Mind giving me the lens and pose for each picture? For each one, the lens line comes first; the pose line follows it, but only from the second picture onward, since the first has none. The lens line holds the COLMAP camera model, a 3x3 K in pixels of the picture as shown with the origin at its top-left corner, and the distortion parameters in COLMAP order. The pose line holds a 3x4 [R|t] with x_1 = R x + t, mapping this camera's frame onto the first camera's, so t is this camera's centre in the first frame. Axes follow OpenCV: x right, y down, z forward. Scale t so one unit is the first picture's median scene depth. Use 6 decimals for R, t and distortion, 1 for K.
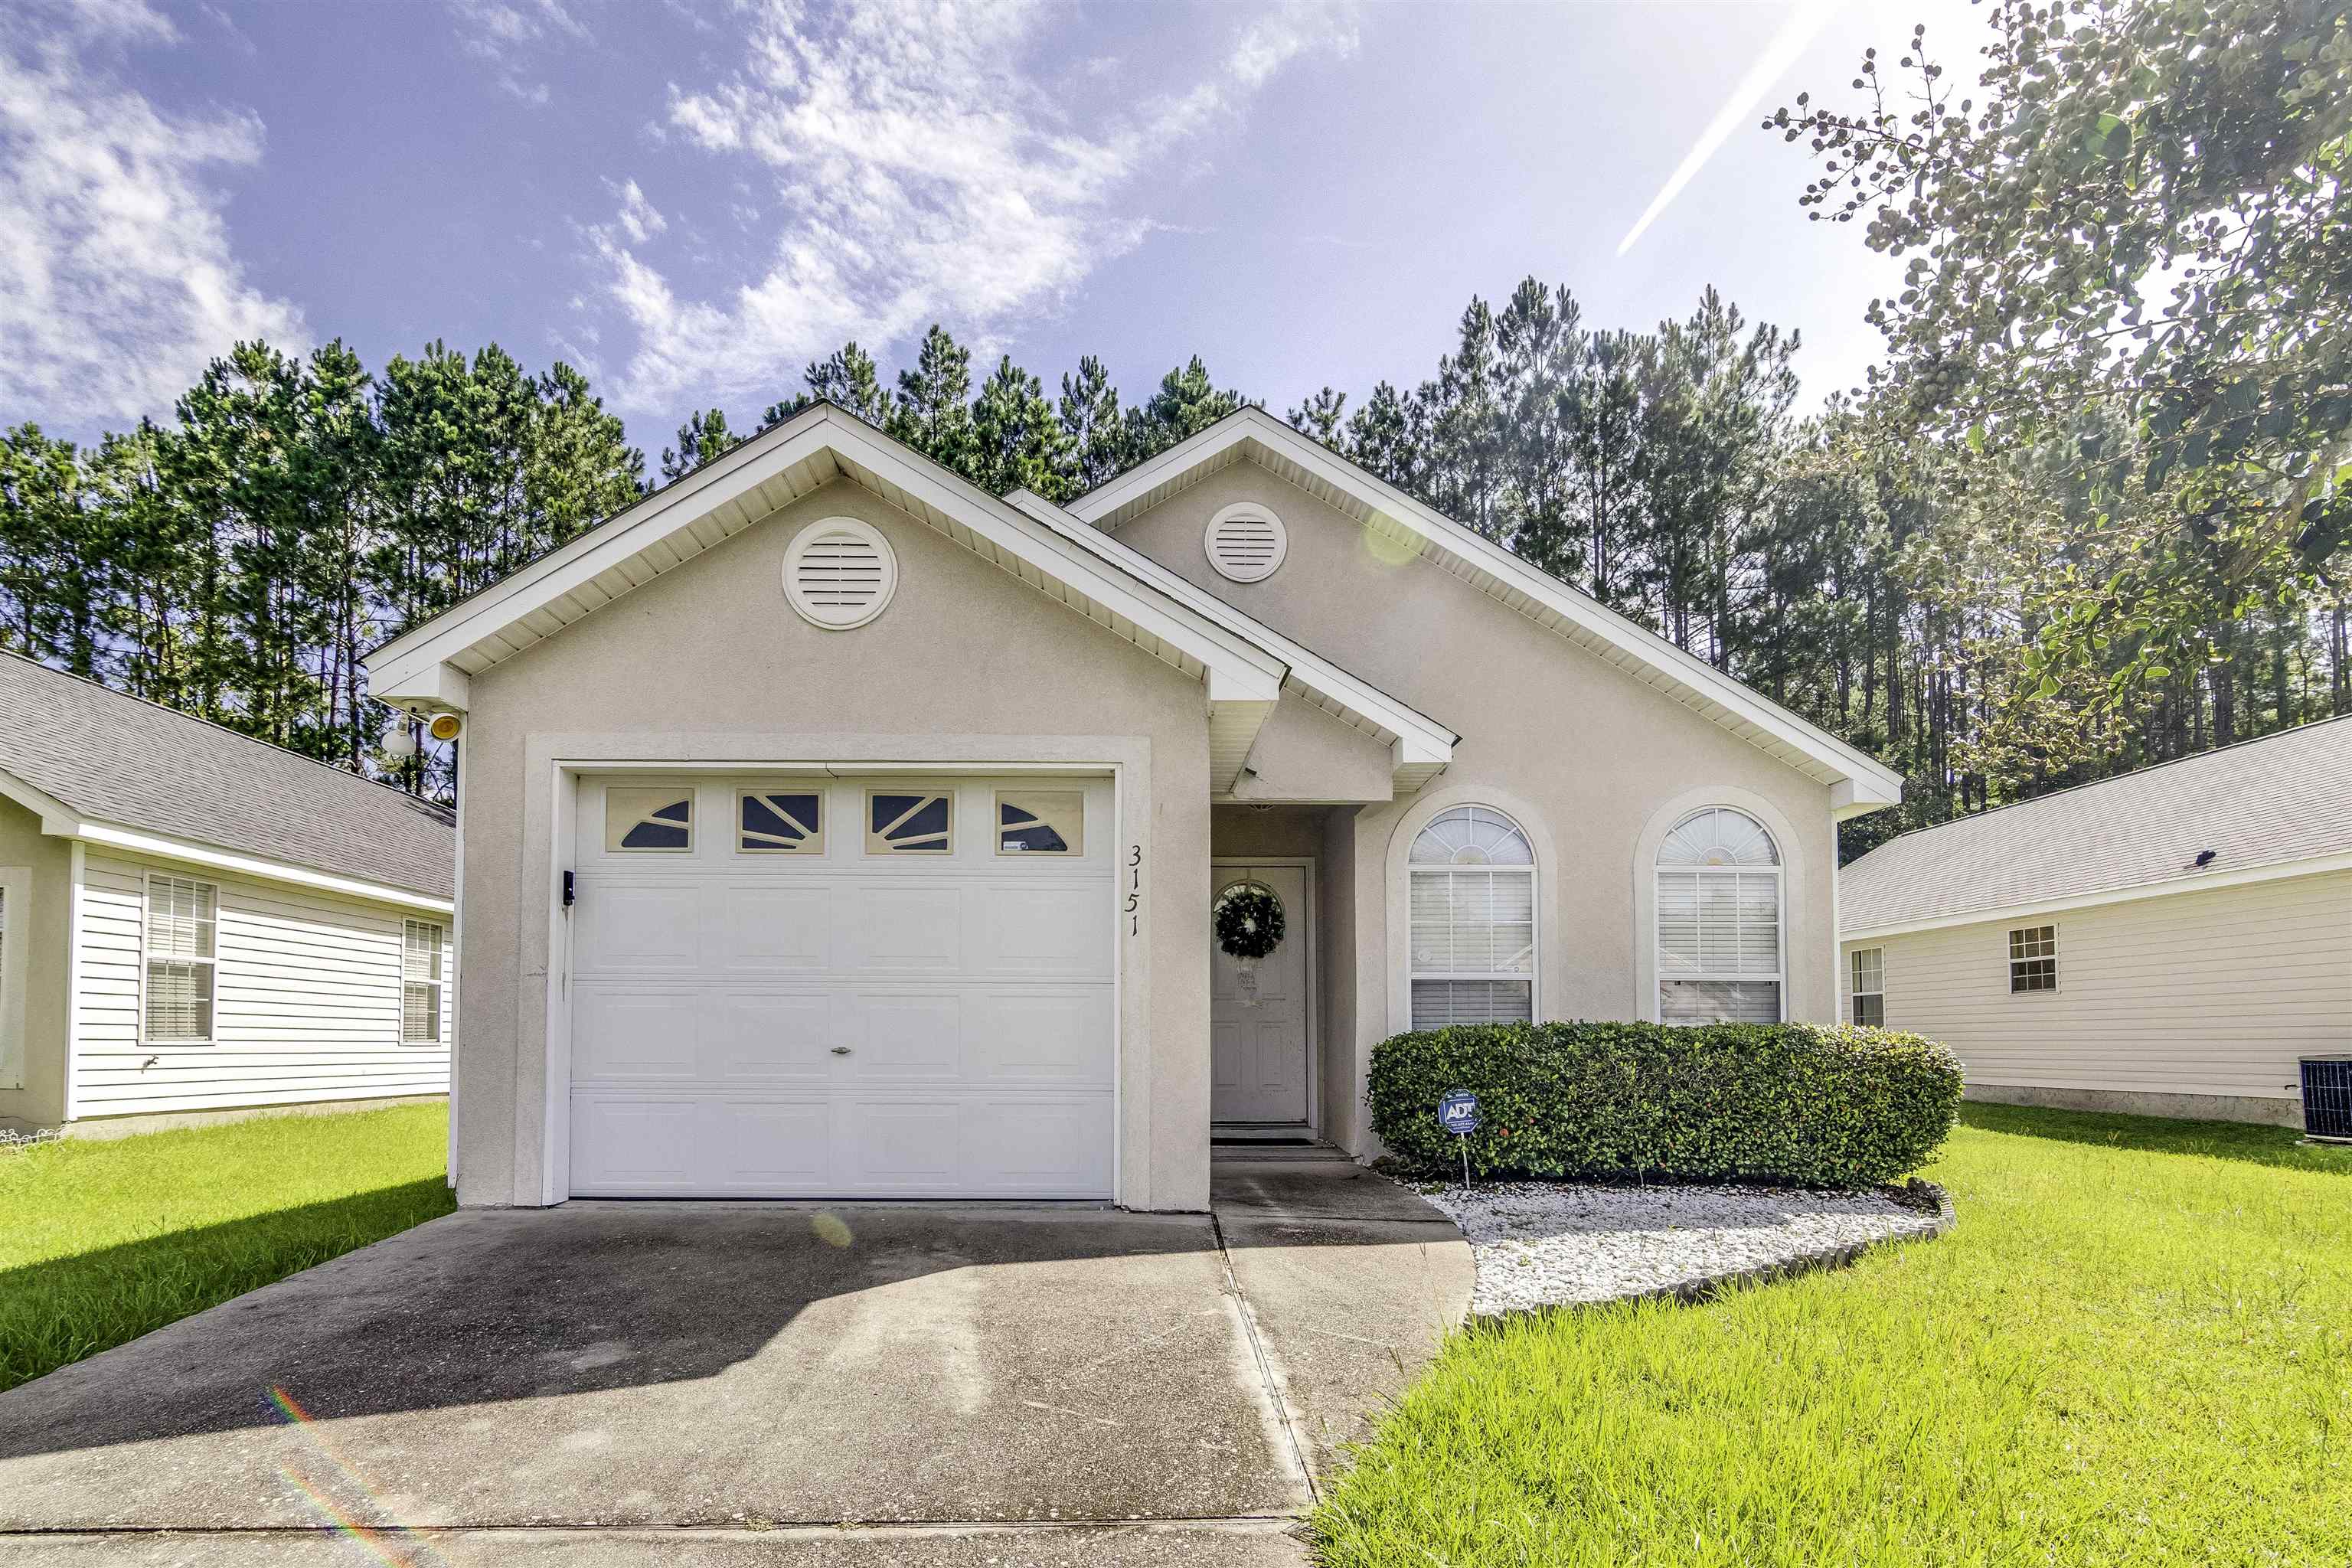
lens RADIAL K [[1267.8, 0, 1108.6], [0, 1267.8, 1030.4], [0, 0, 1]] dist [-0.005745, -0.000599]
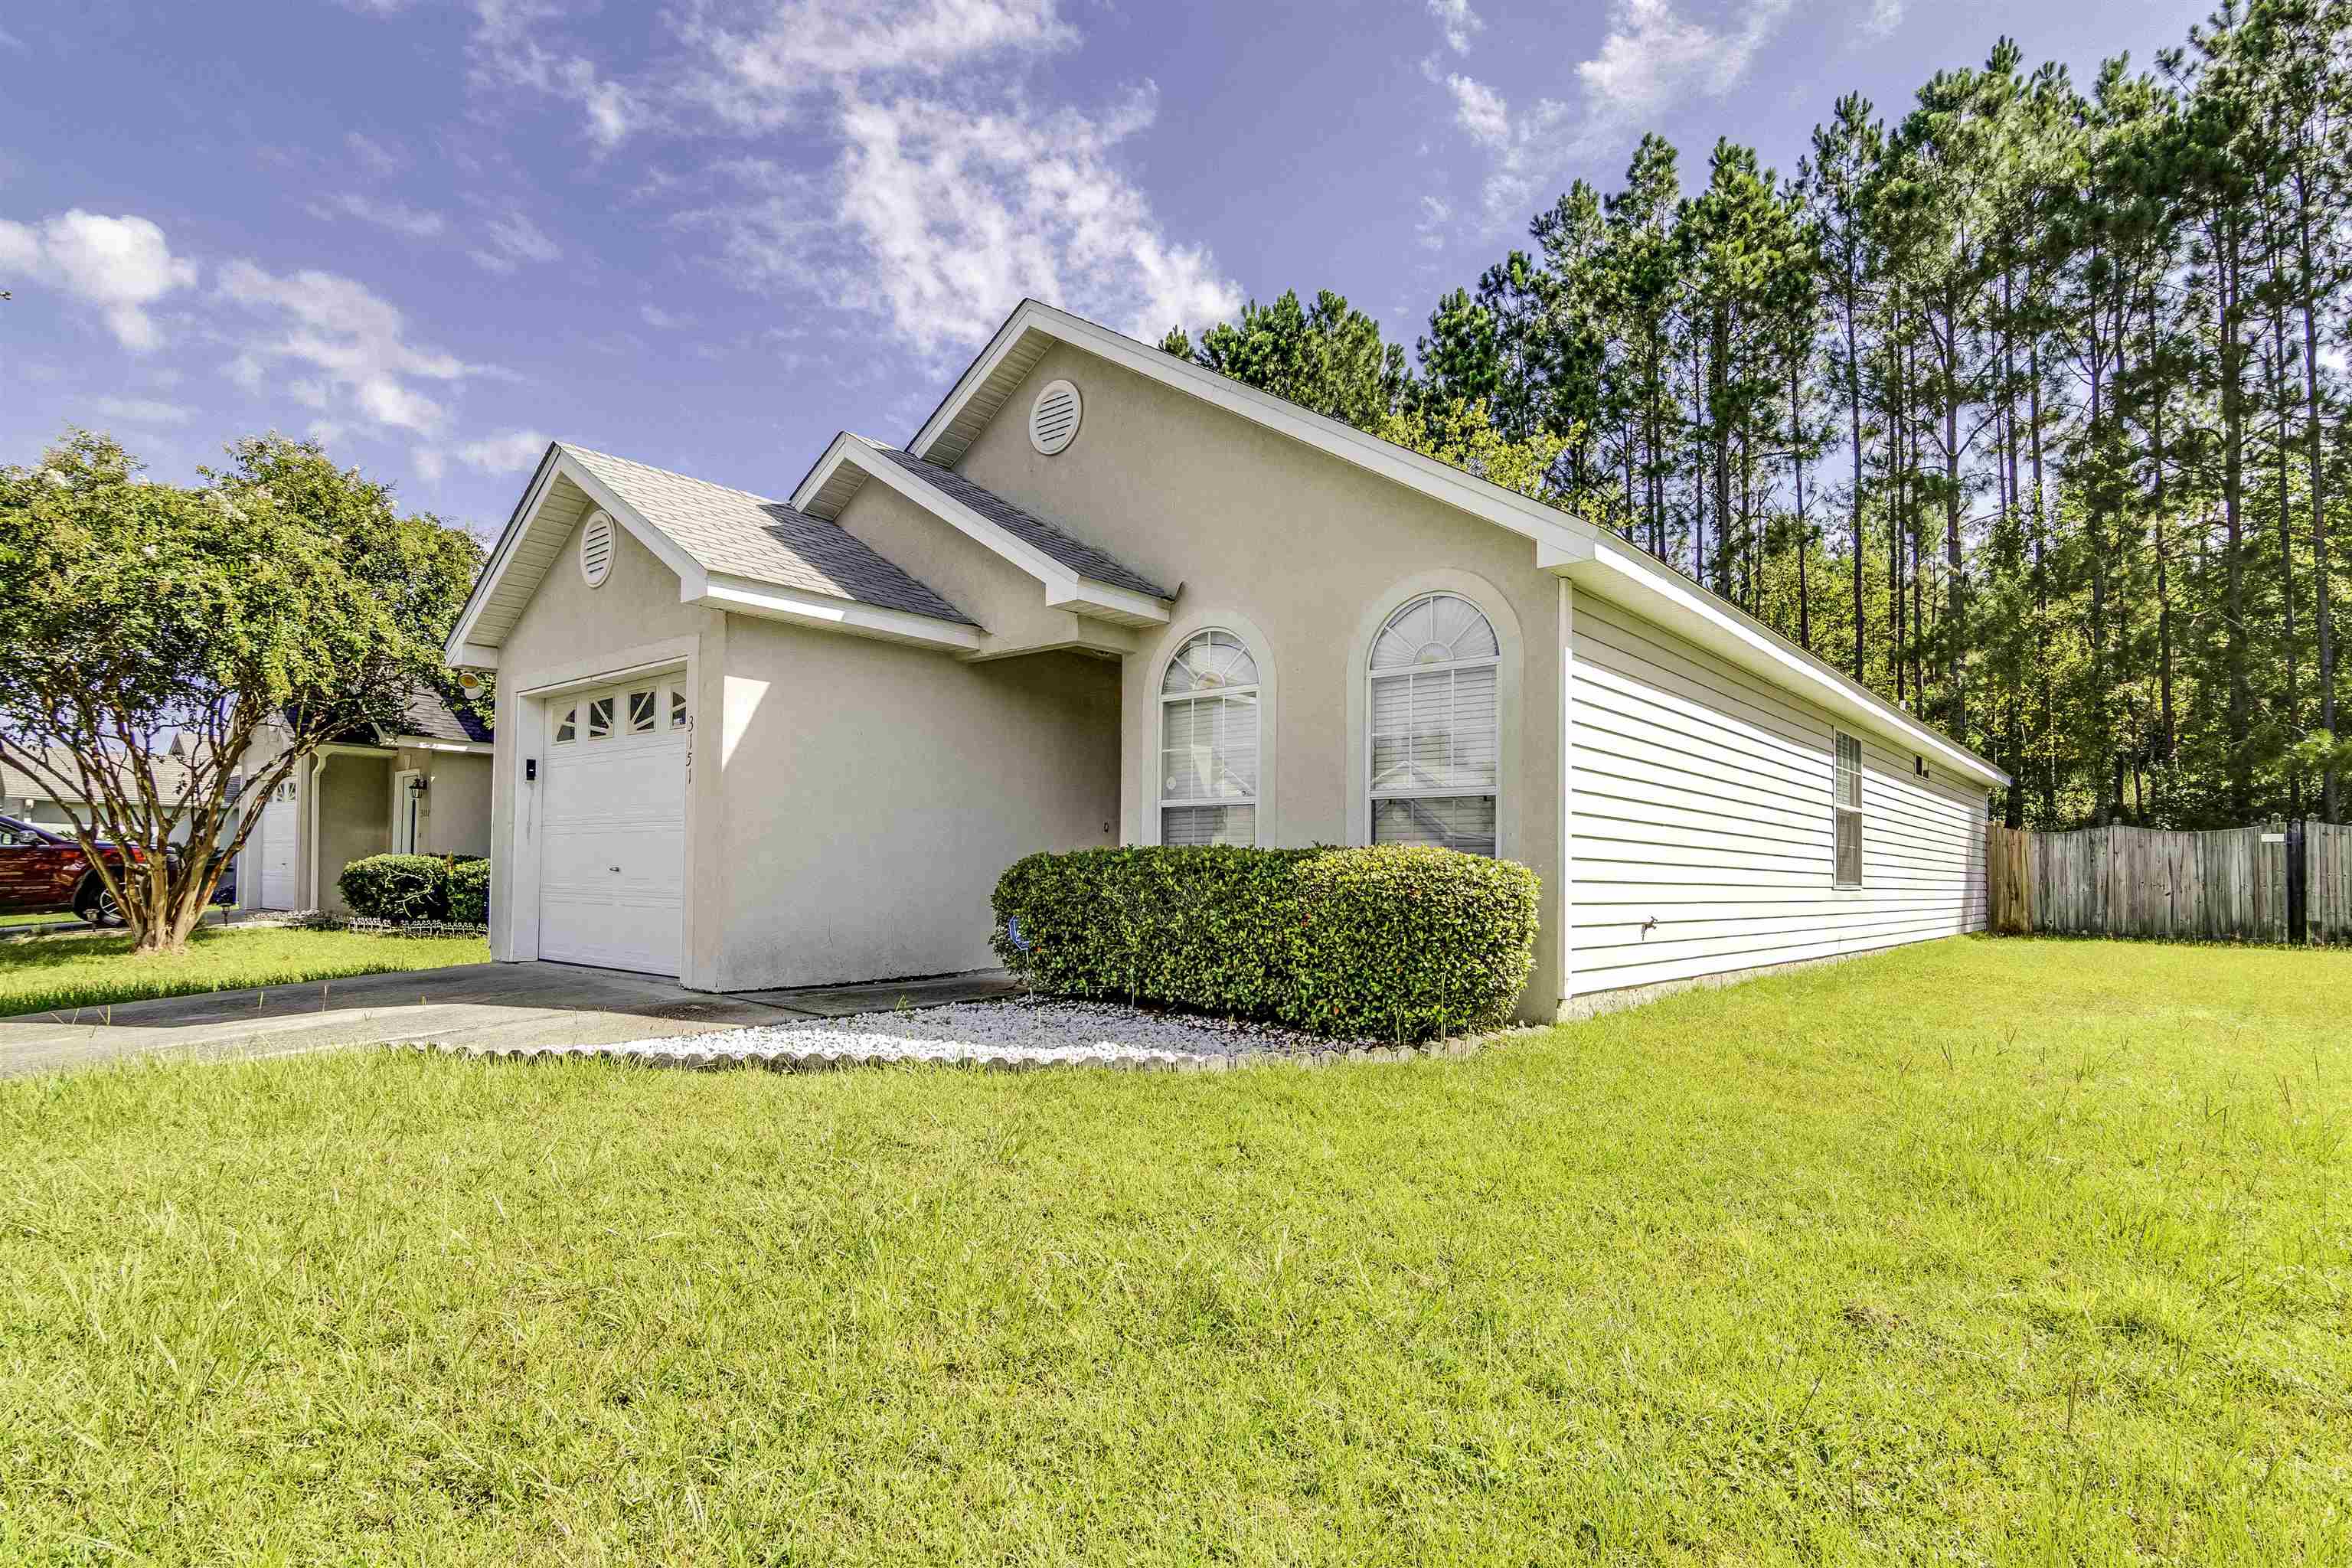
lens RADIAL K [[1253.3, 0, 1120.9], [0, 1253.3, 851.4], [0, 0, 1]] dist [-0.001055, 0.001763]
pose [[0.738650, -0.009243, -0.674026, 0.234436], [-0.006970, 0.999748, -0.021347, 0.004357], [0.674054, 0.020466, 0.738399, 0.061367]]
